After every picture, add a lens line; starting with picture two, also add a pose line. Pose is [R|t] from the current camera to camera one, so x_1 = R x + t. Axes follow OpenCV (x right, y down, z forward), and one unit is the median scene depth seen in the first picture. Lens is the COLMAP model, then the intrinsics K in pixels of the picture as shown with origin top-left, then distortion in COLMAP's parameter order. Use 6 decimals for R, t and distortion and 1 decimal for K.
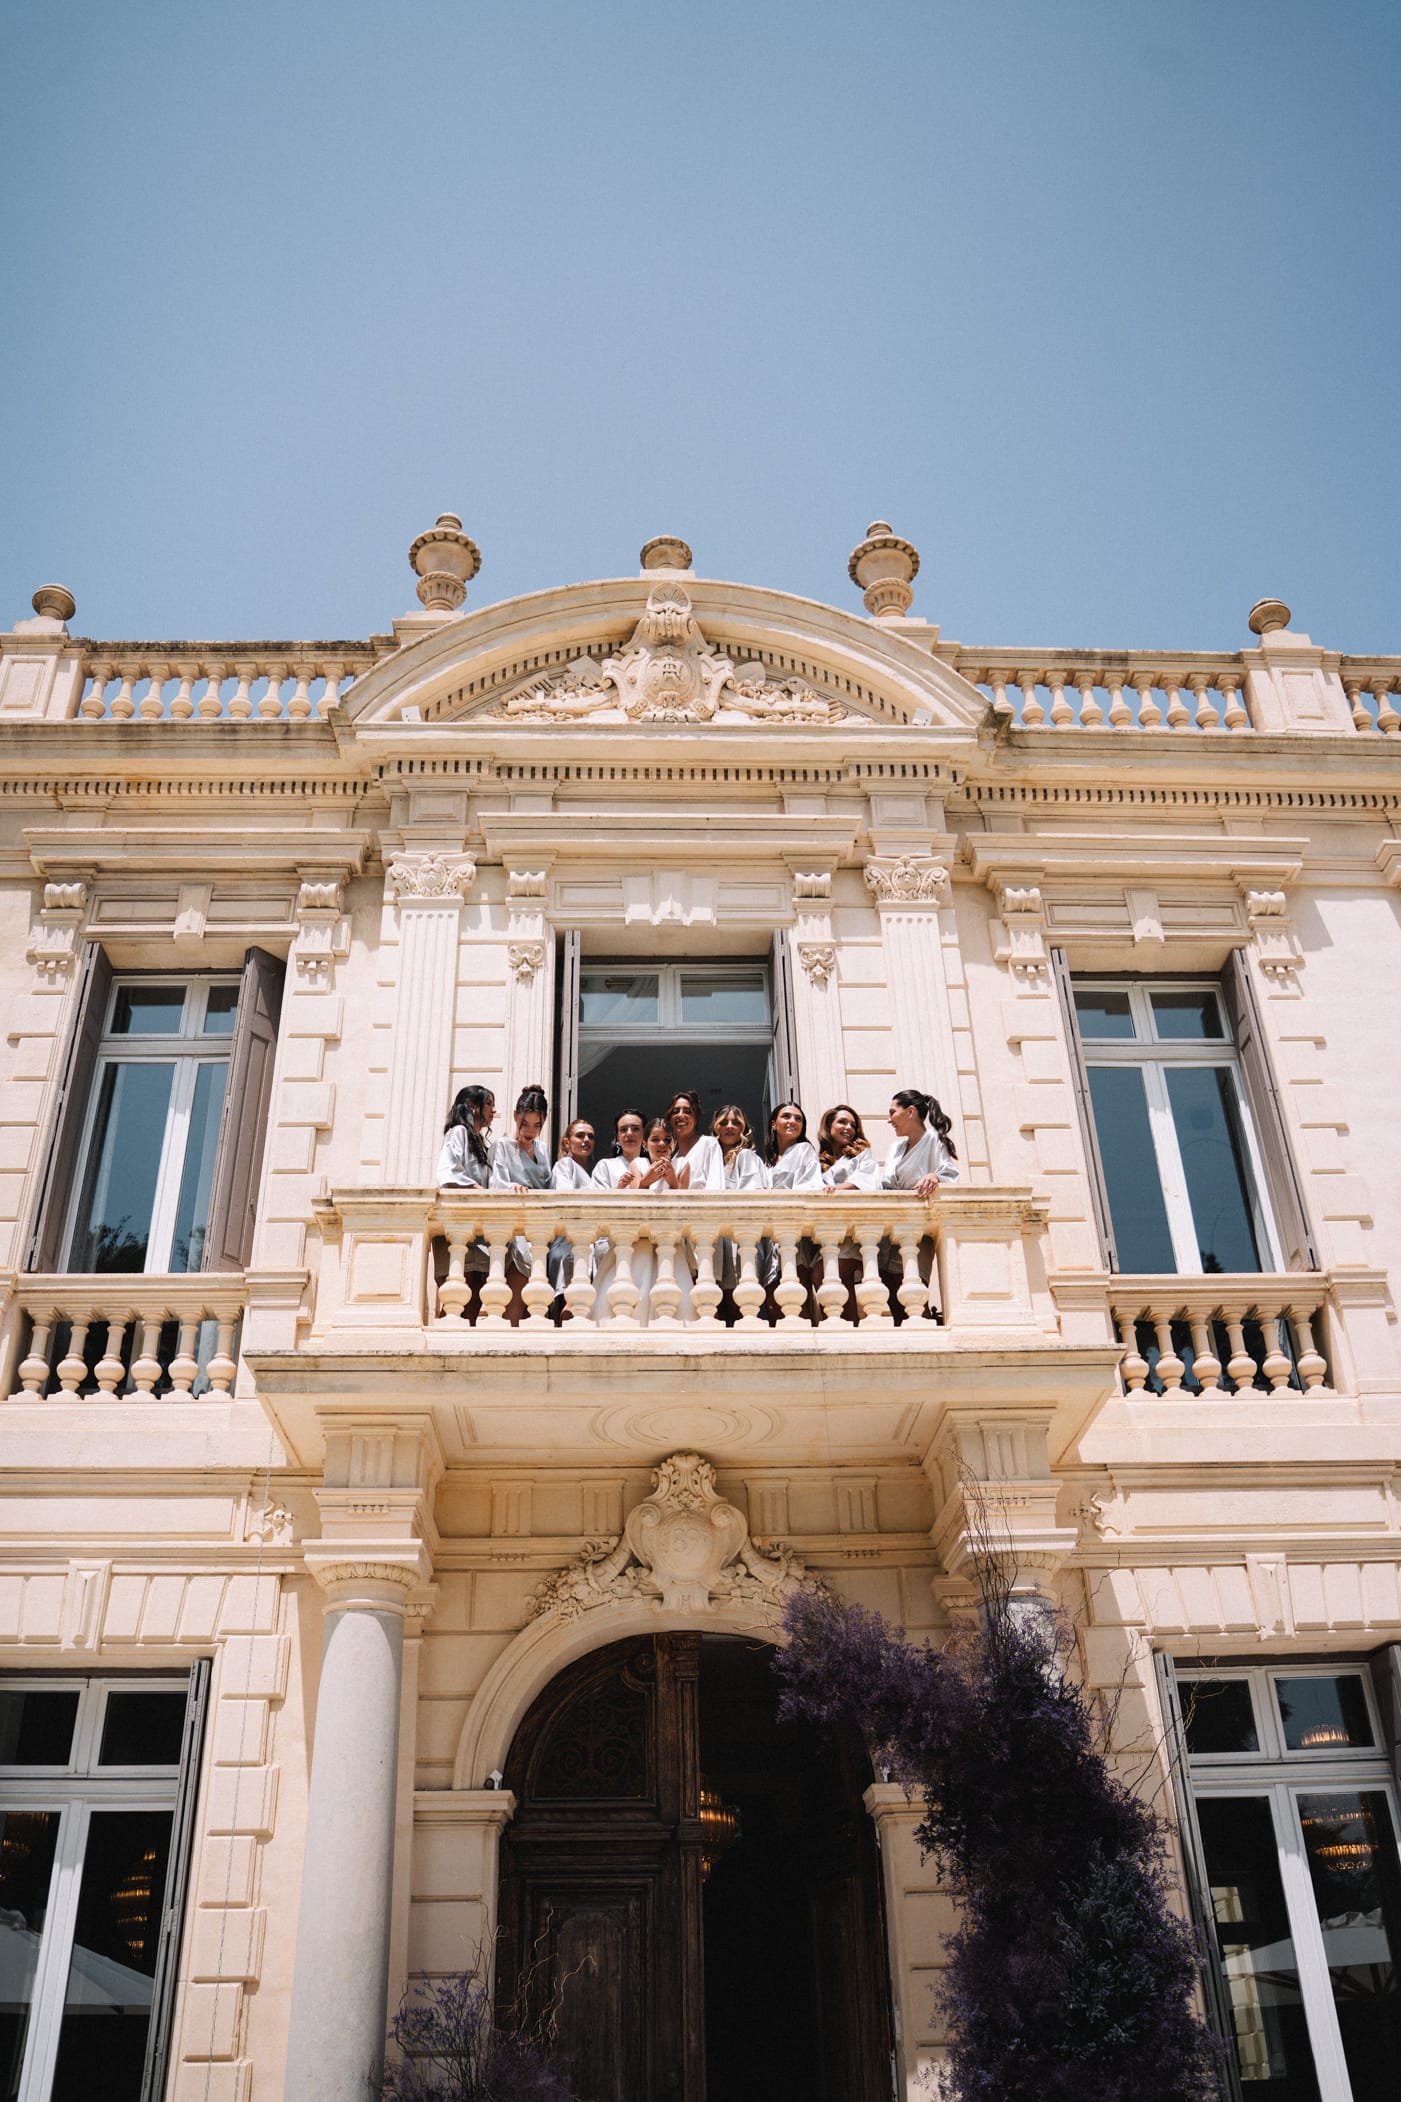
lens RADIAL K [[1782.4, 0, 704.3], [0, 1782.4, 1010.0], [0, 0, 1]] dist [-0.035790, -0.001553]
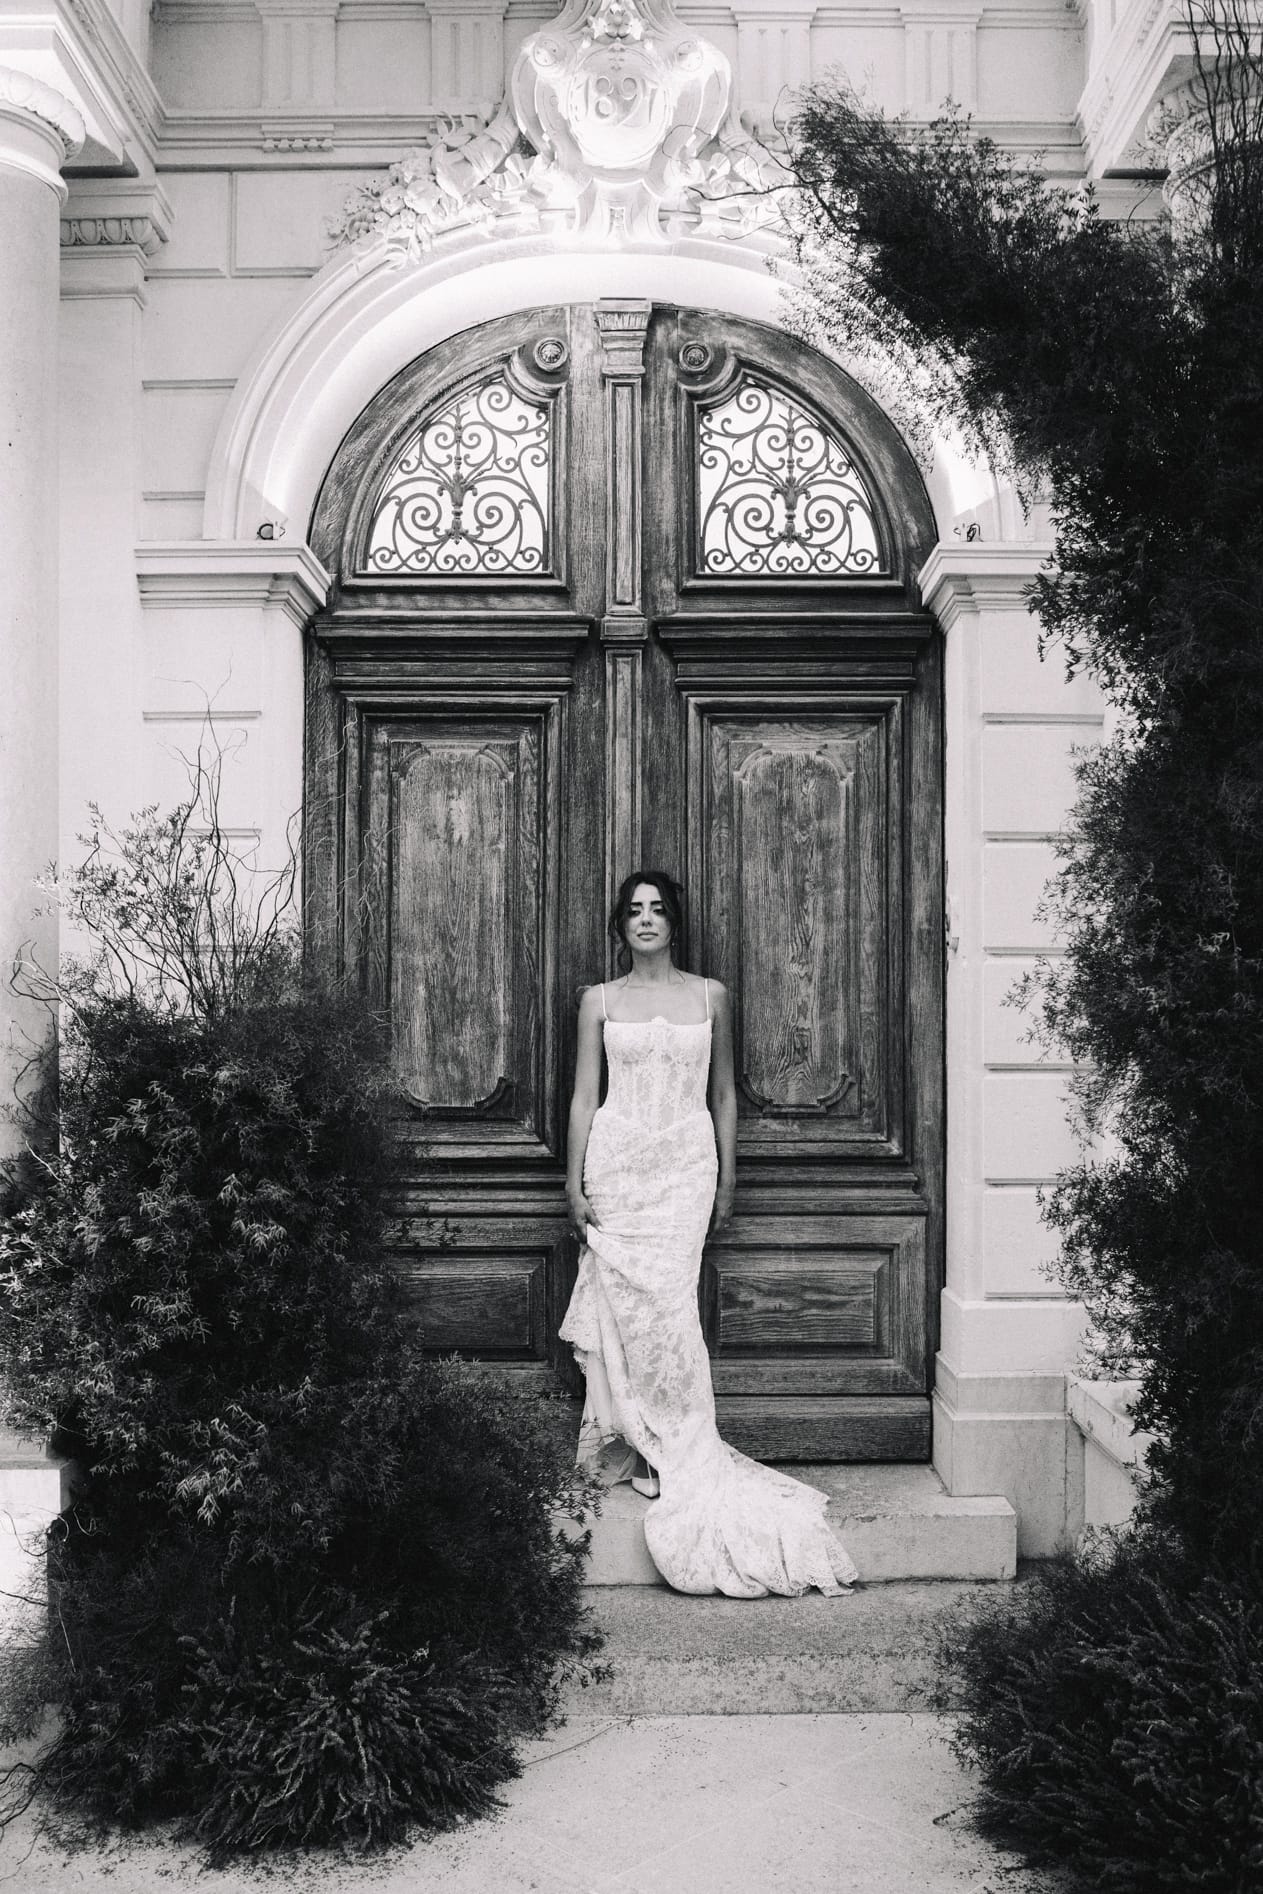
lens RADIAL K [[1989.6, 0, 631.5], [0, 1989.6, 947.0], [0, 0, 1]] dist [-0.002607, 0.002614]
pose [[0.998368, 0.026985, -0.050336, 0.030355], [0.001087, 0.872205, 0.489140, 0.231074], [0.057102, -0.488396, 0.870752, 0.368392]]
